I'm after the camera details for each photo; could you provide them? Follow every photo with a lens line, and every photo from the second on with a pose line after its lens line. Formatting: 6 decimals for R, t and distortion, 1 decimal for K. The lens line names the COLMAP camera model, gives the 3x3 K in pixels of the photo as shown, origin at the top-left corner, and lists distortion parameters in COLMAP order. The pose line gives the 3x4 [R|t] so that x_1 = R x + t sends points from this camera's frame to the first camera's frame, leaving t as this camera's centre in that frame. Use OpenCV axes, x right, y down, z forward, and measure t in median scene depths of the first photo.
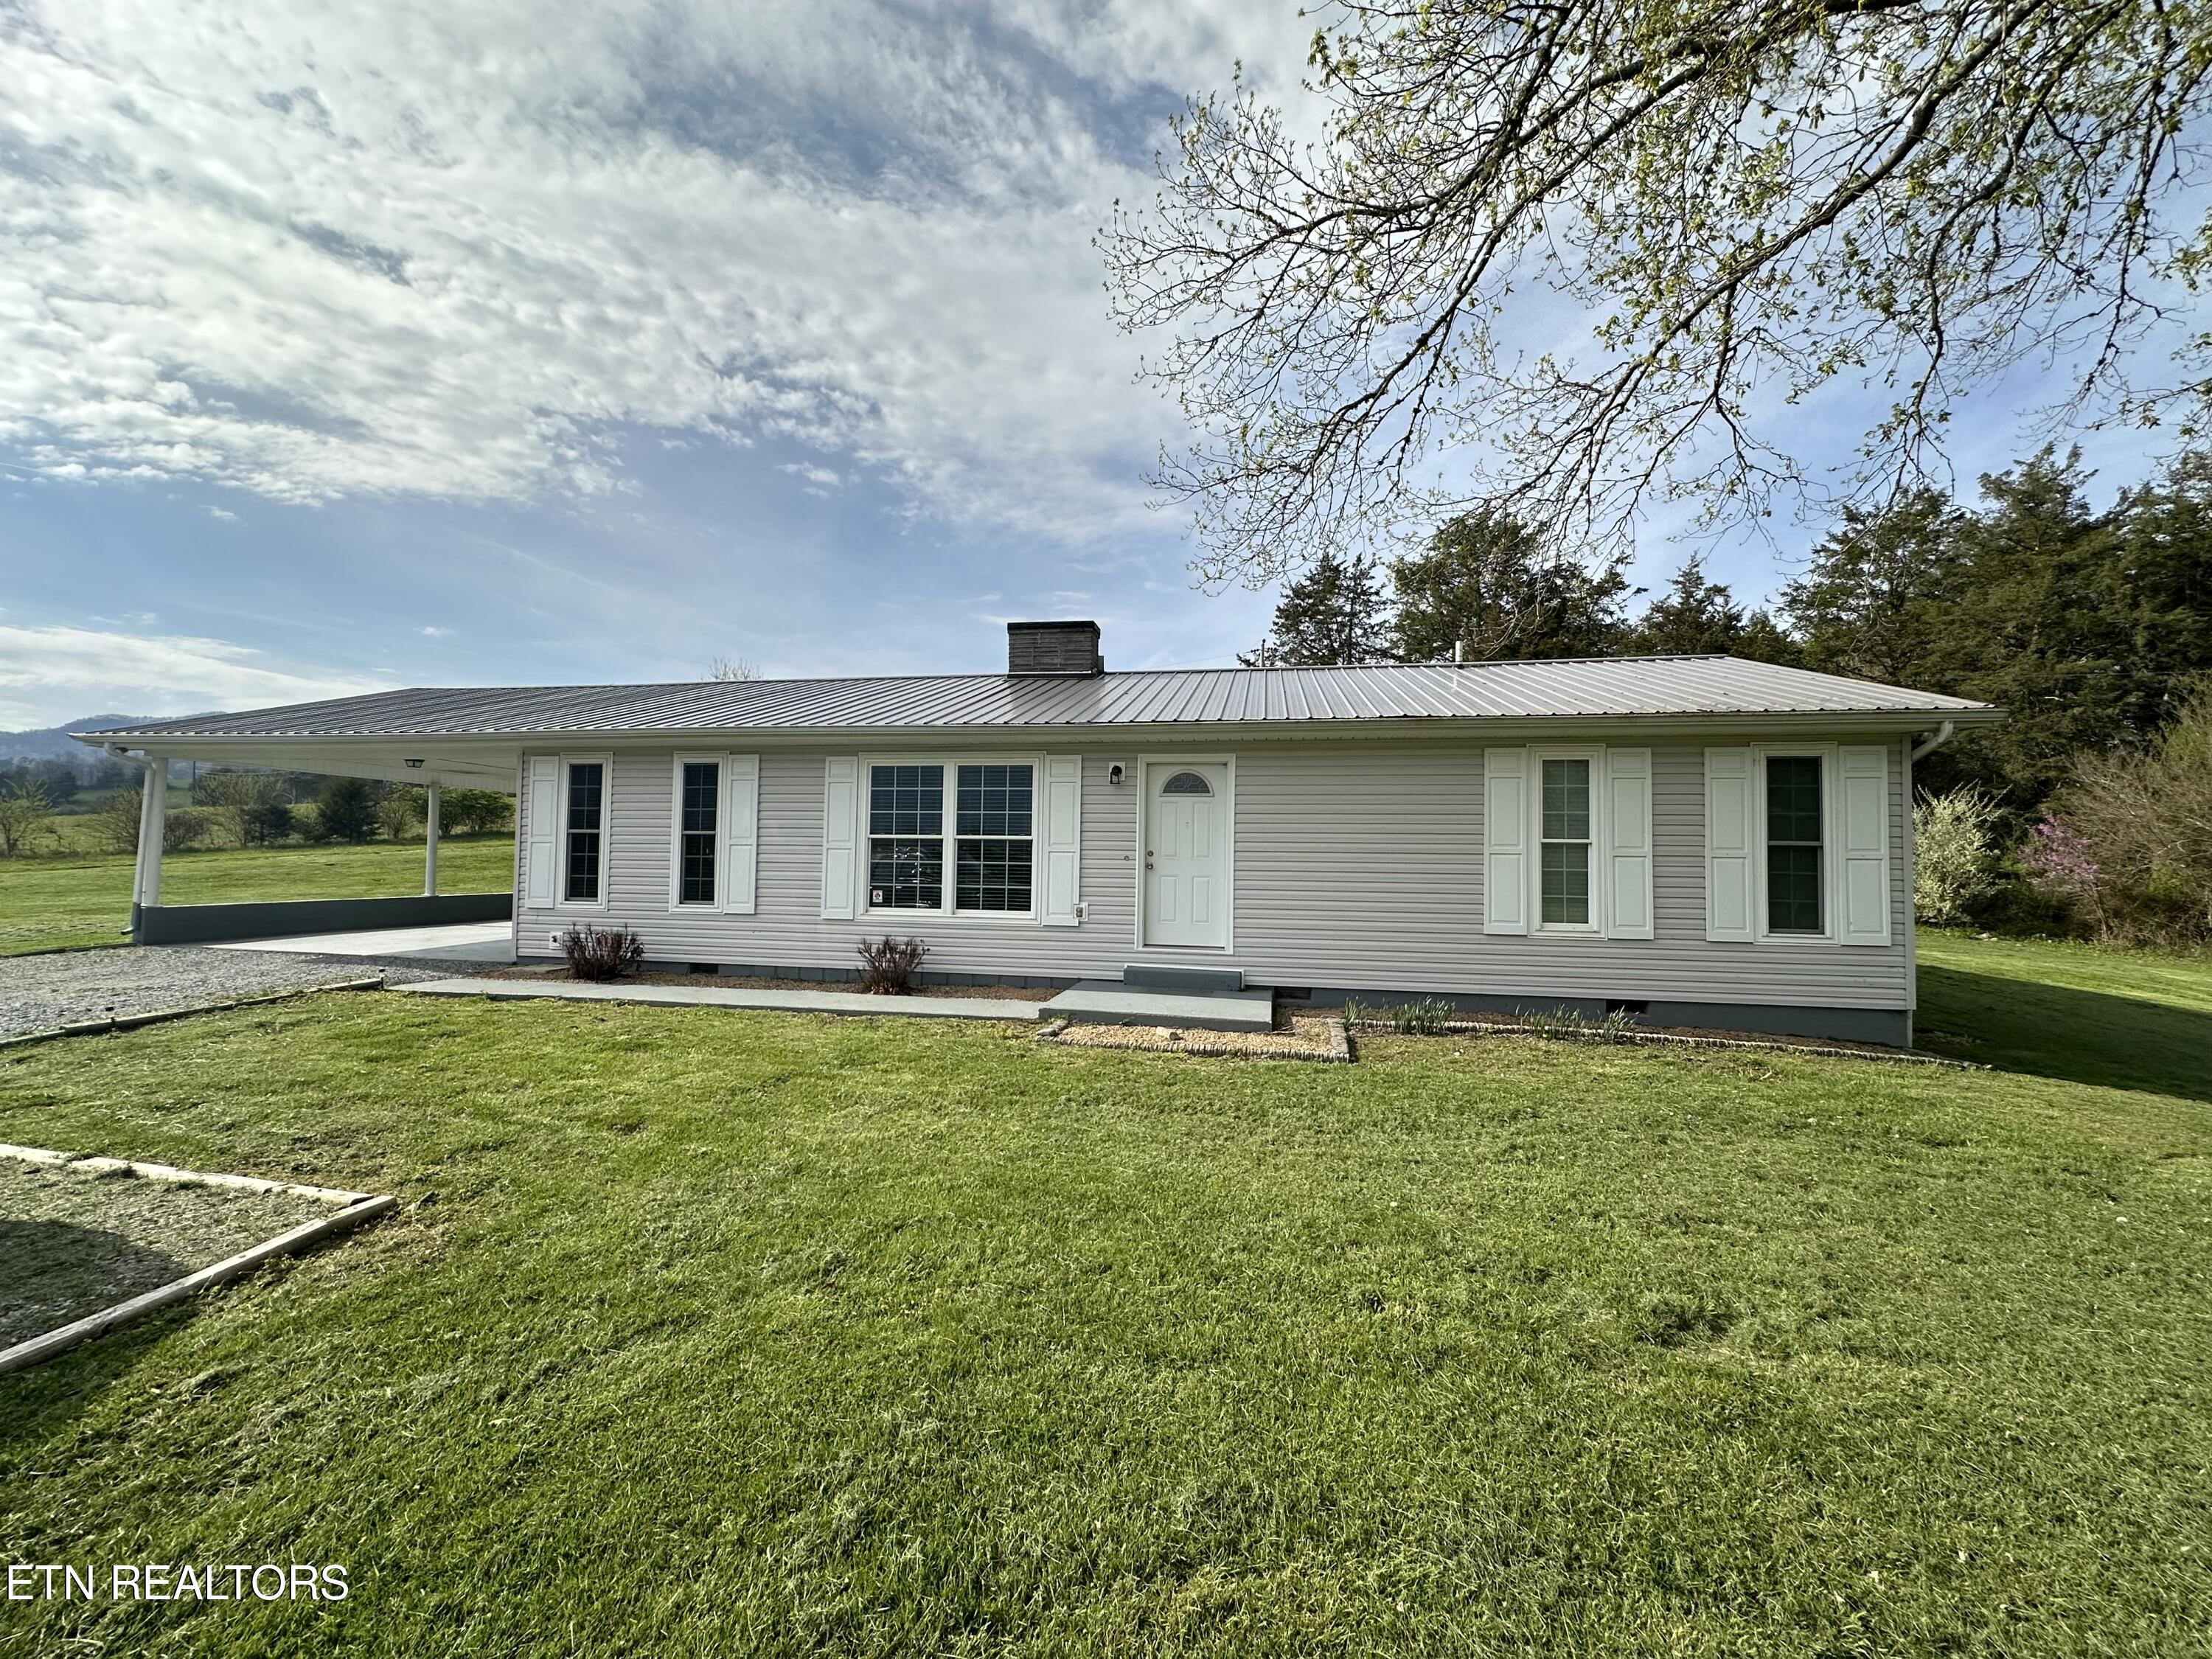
lens RADIAL K [[876.6, 0, 1113.6], [0, 876.6, 837.5], [0, 0, 1]] dist [-0.004427, -0.000397]
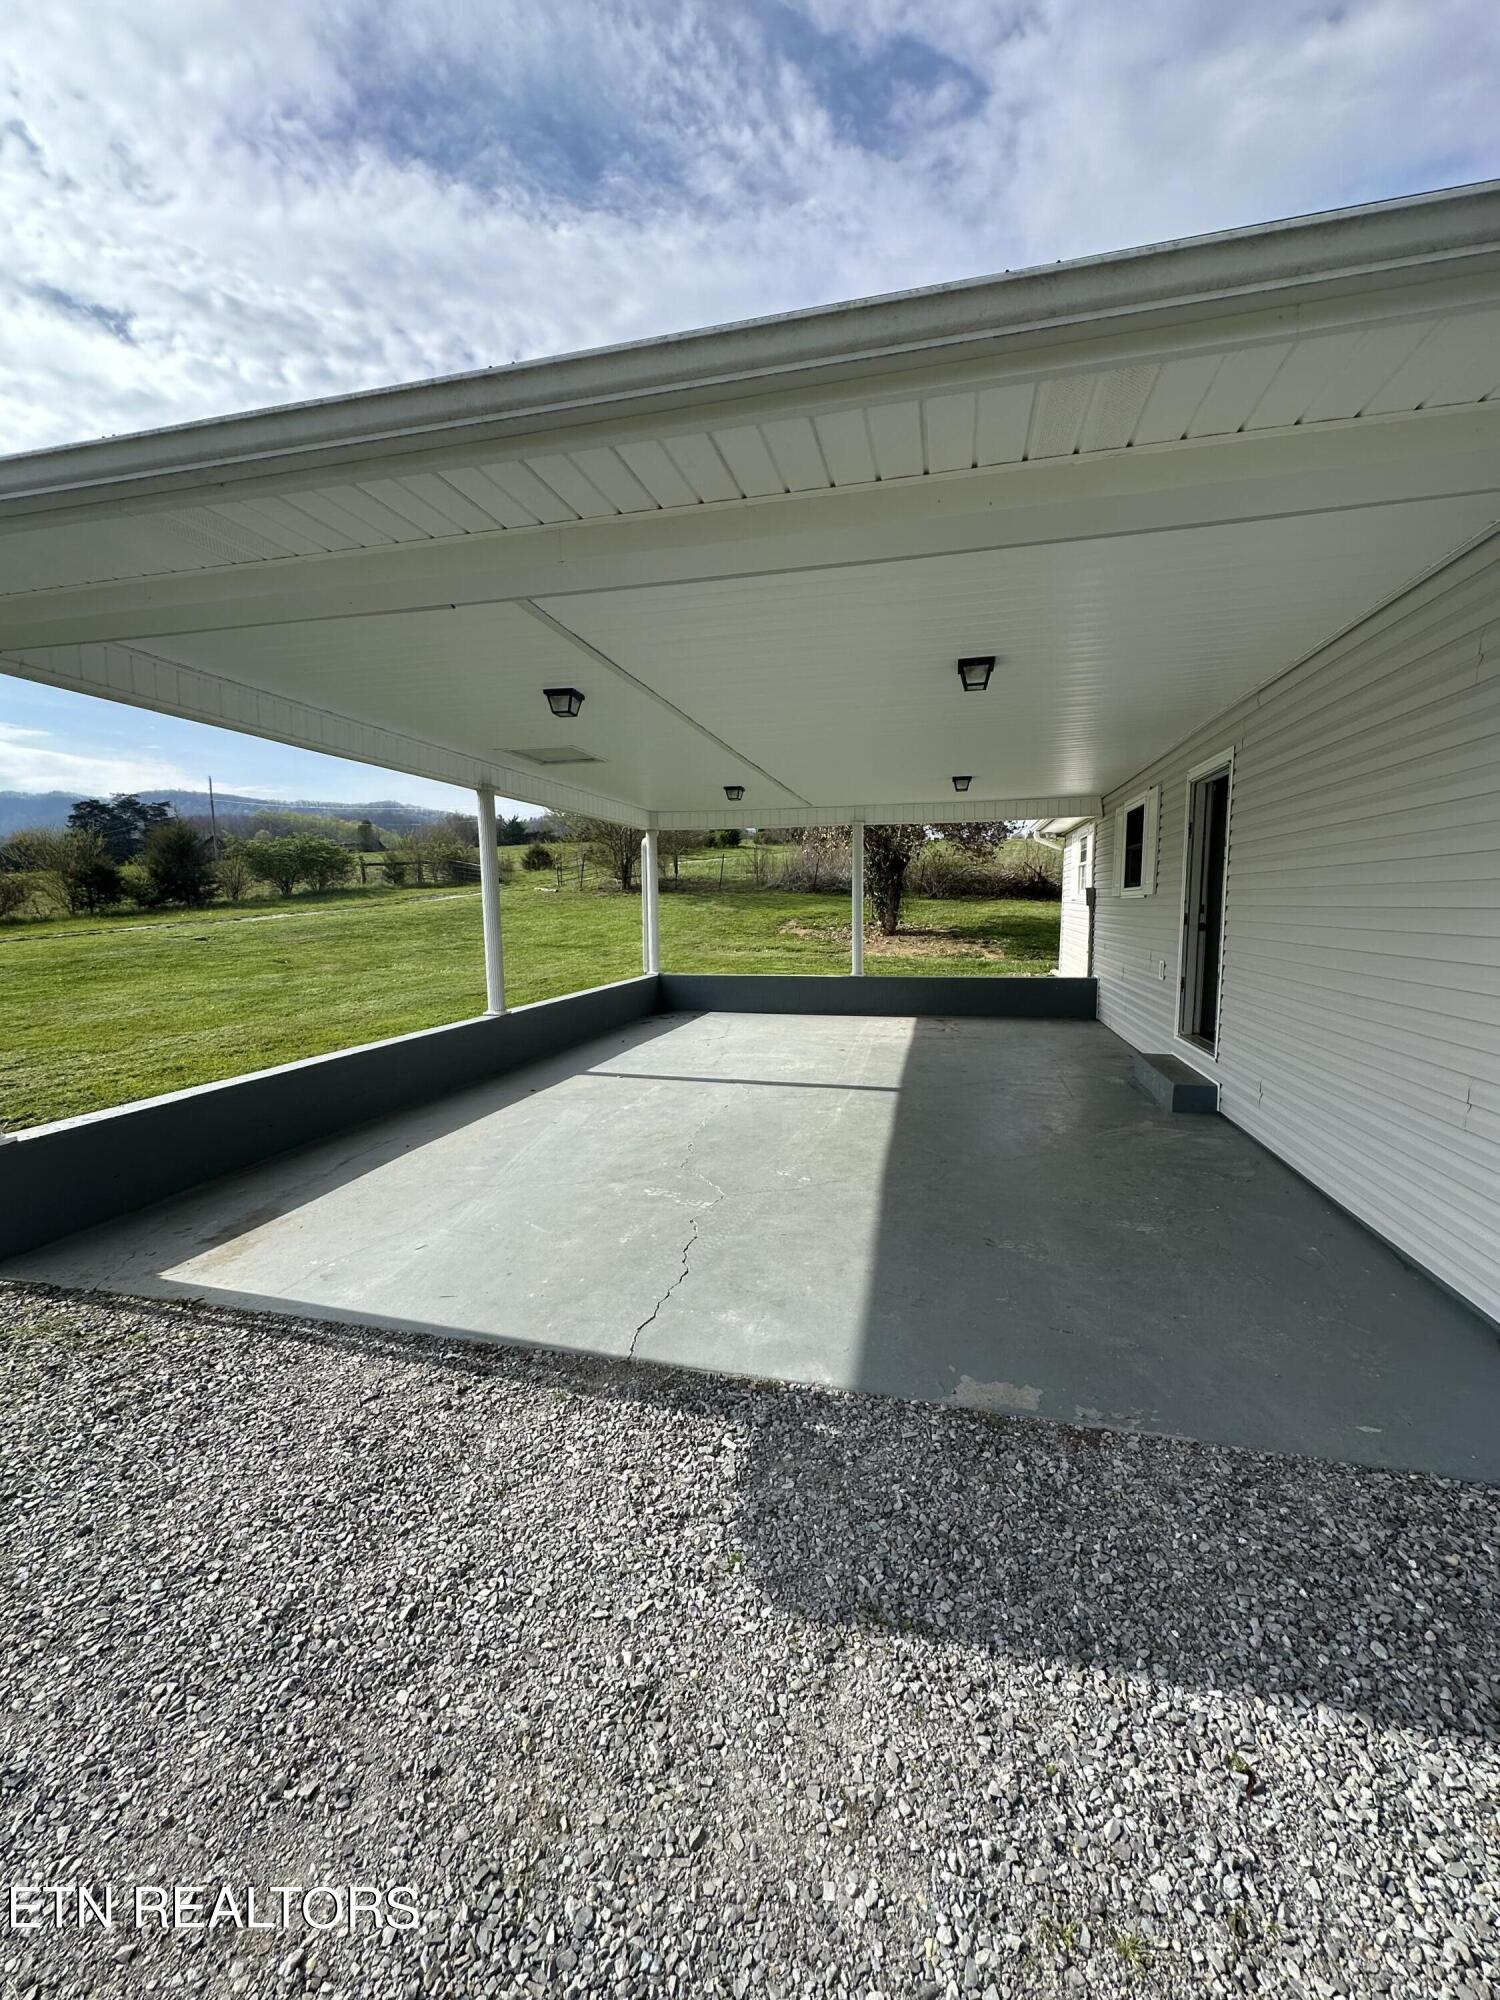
lens RADIAL K [[792.6, 0, 742.9], [0, 792.6, 990.6], [0, 0, 1]] dist [-0.004427, -0.000397]
pose [[0.997668, -0.017862, -0.065876, -0.078262], [0.026122, 0.991592, 0.126743, 0.001173], [0.063059, -0.128168, 0.989746, 0.065118]]
